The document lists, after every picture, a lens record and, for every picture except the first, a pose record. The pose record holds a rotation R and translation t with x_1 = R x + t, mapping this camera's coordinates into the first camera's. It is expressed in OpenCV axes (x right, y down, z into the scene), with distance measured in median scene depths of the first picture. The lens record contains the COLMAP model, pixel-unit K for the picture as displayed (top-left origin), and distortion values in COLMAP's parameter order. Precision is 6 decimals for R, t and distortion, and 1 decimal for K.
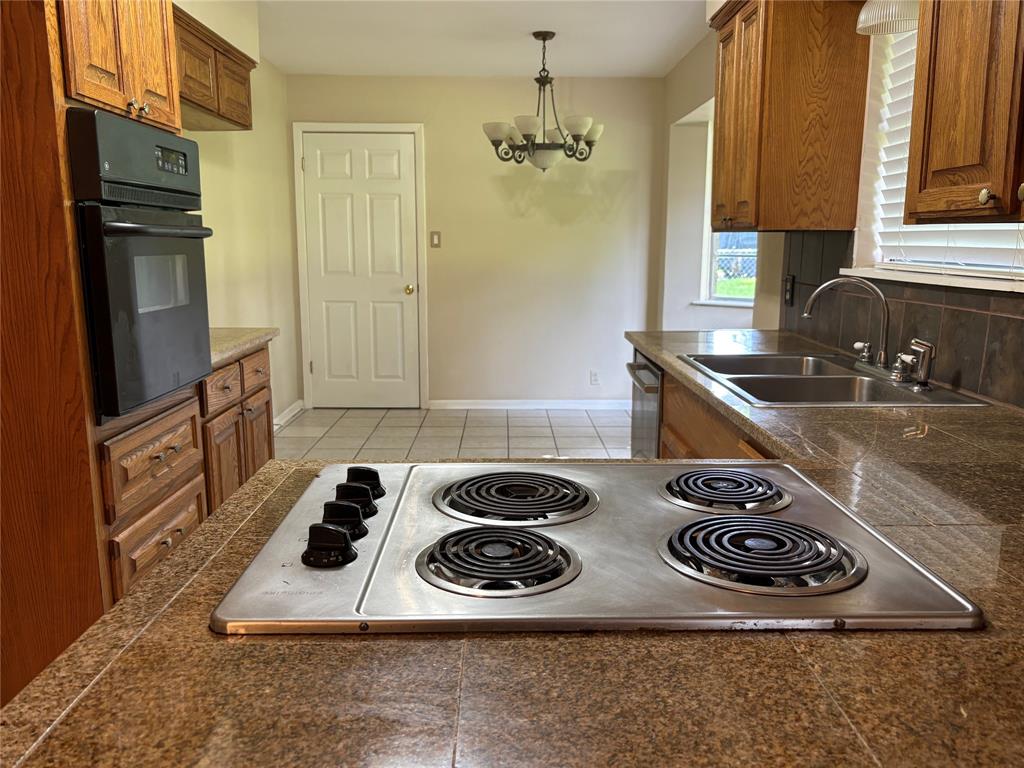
lens RADIAL K [[821.3, 0, 514.8], [0, 821.3, 378.3], [0, 0, 1]] dist [0.039624, -0.004783]
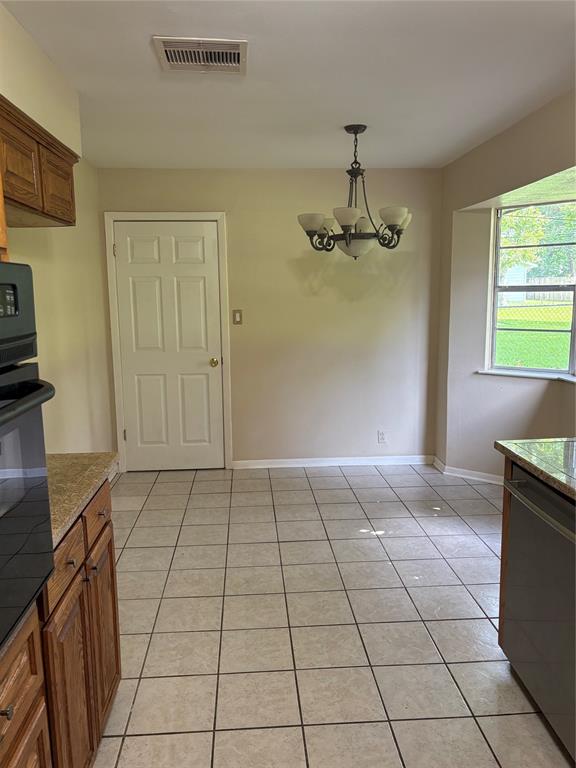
lens RADIAL K [[616.0, 0, 286.4], [0, 616.0, 391.7], [0, 0, 1]] dist [0.039624, -0.004783]
pose [[0.998510, -0.024492, 0.048758, -0.077842], [0.024650, 0.999693, -0.002641, -0.069013], [-0.048678, 0.003839, 0.998807, 0.184340]]
